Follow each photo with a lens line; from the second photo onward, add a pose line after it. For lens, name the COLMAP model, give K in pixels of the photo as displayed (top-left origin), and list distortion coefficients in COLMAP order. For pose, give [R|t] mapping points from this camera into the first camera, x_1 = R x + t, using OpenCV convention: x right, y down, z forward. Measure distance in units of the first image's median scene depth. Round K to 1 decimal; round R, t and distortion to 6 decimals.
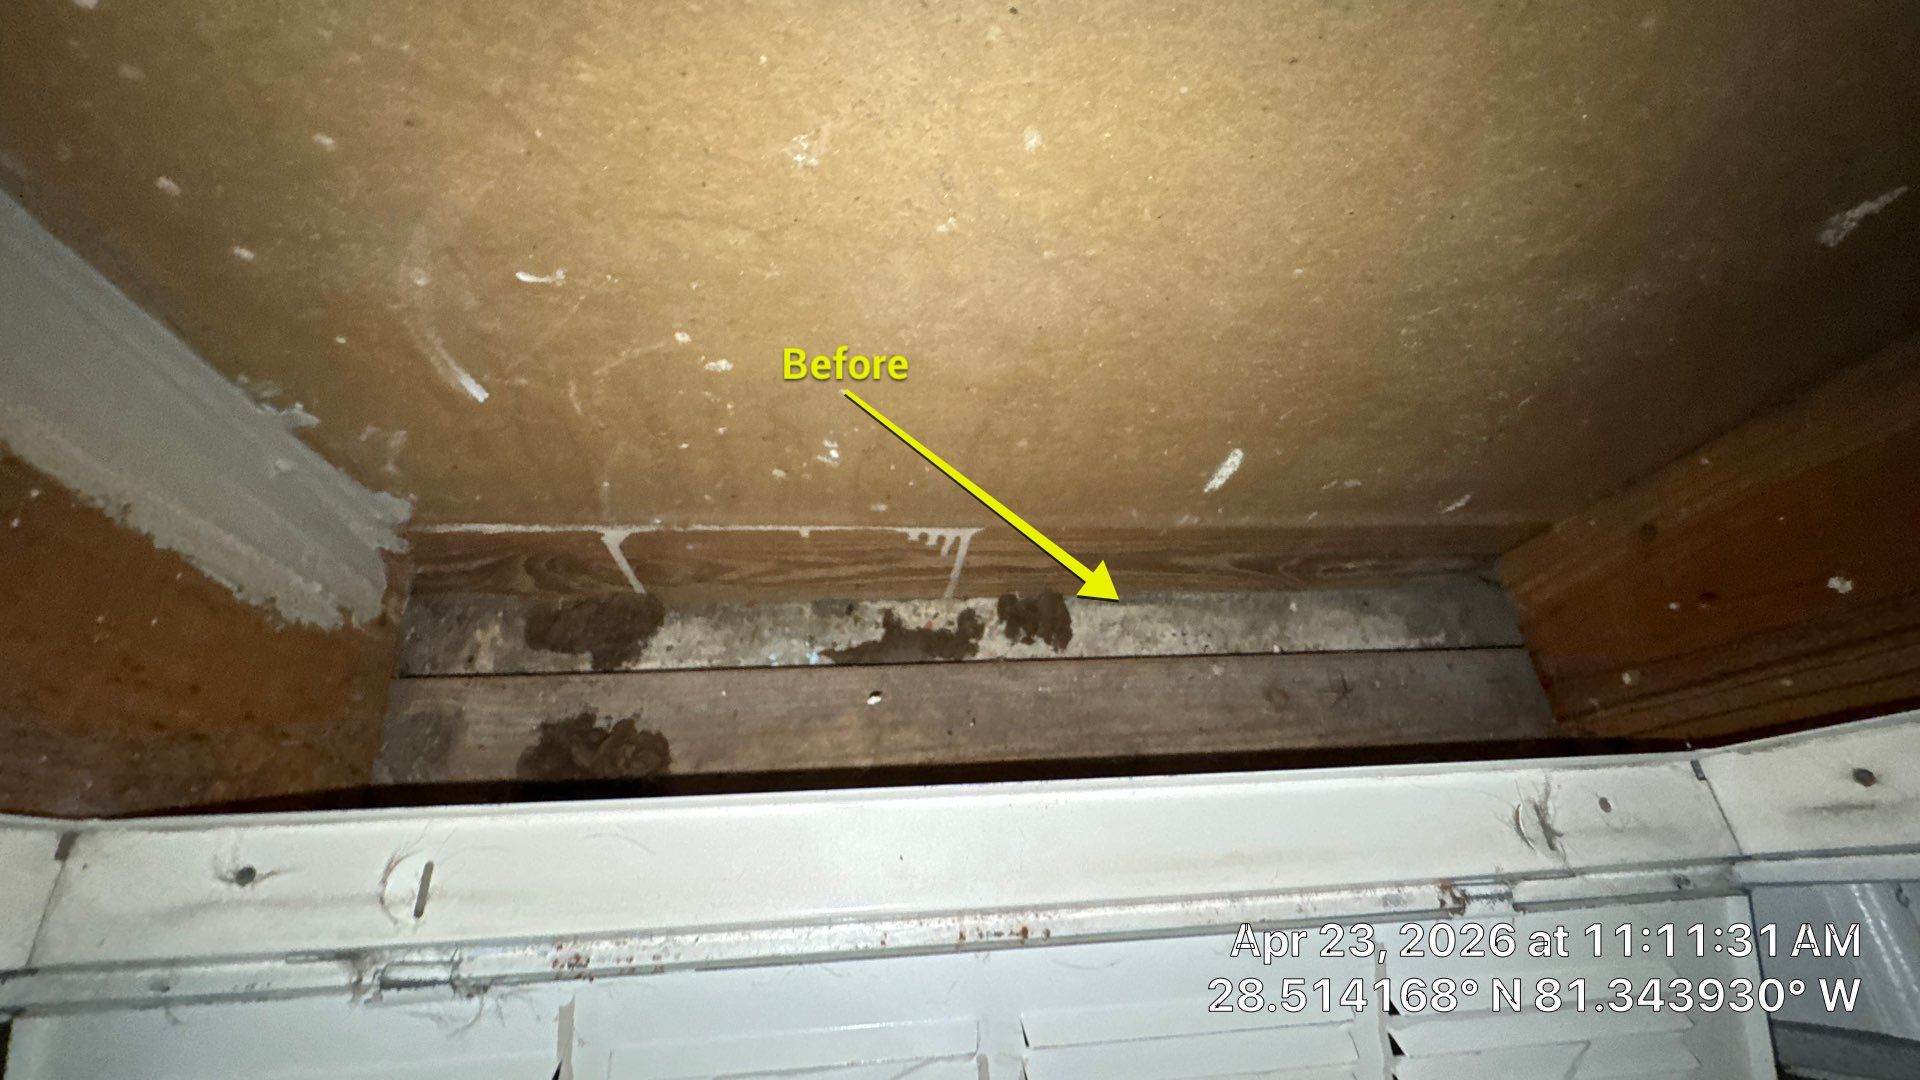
lens RADIAL K [[782.6, 0, 968.5], [0, 782.6, 541.8], [0, 0, 1]] dist [-0.013724, 0.001262]
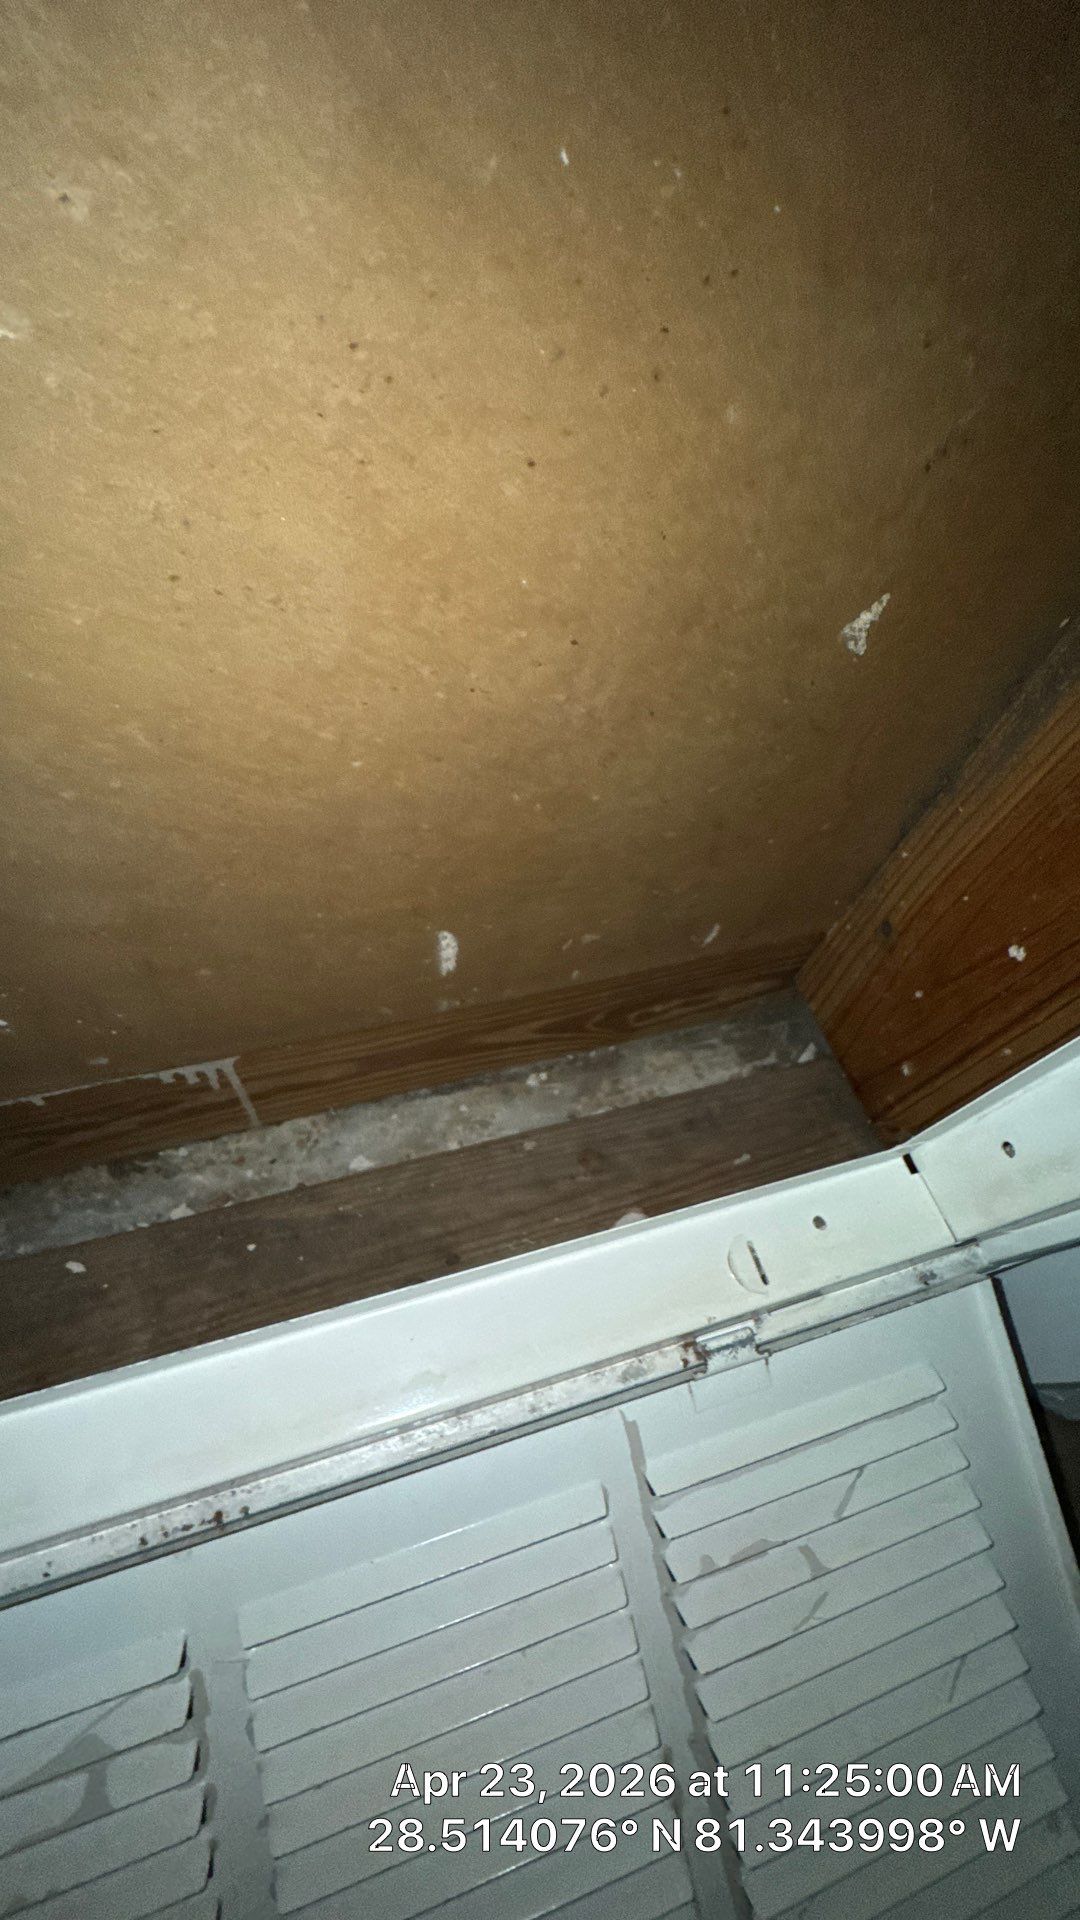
lens RADIAL K [[782.6, 0, 555.6], [0, 782.6, 955.0], [0, 0, 1]] dist [-0.013724, 0.001262]
pose [[0.974680, -0.192575, 0.113636, 0.334524], [0.200658, 0.977536, -0.064492, 0.001509], [-0.098663, 0.085661, 0.991427, 0.012443]]
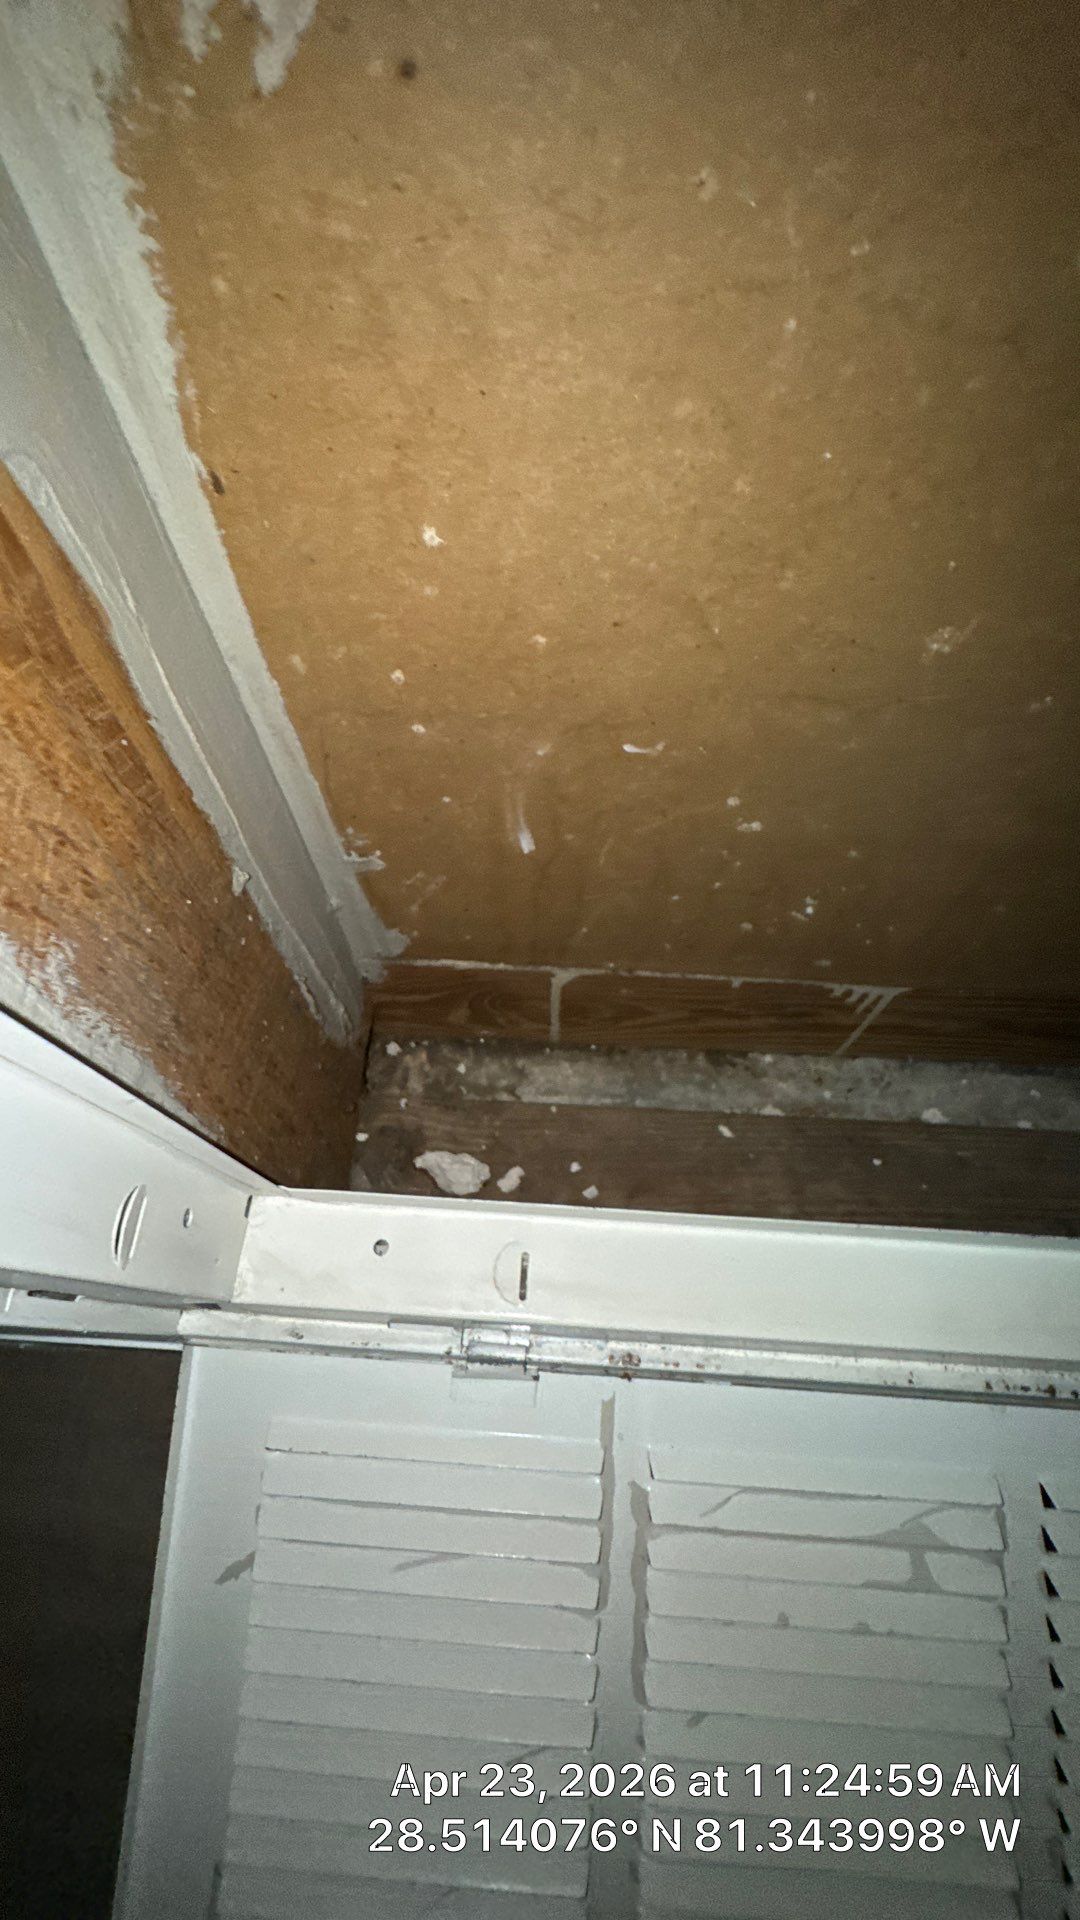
lens RADIAL K [[782.6, 0, 543.8], [0, 782.6, 952.8], [0, 0, 1]] dist [-0.013724, 0.001262]
pose [[0.982737, 0.044905, -0.179474, -0.293641], [-0.055944, 0.996810, -0.056921, 0.023259], [0.176345, 0.065979, 0.982115, -0.092809]]
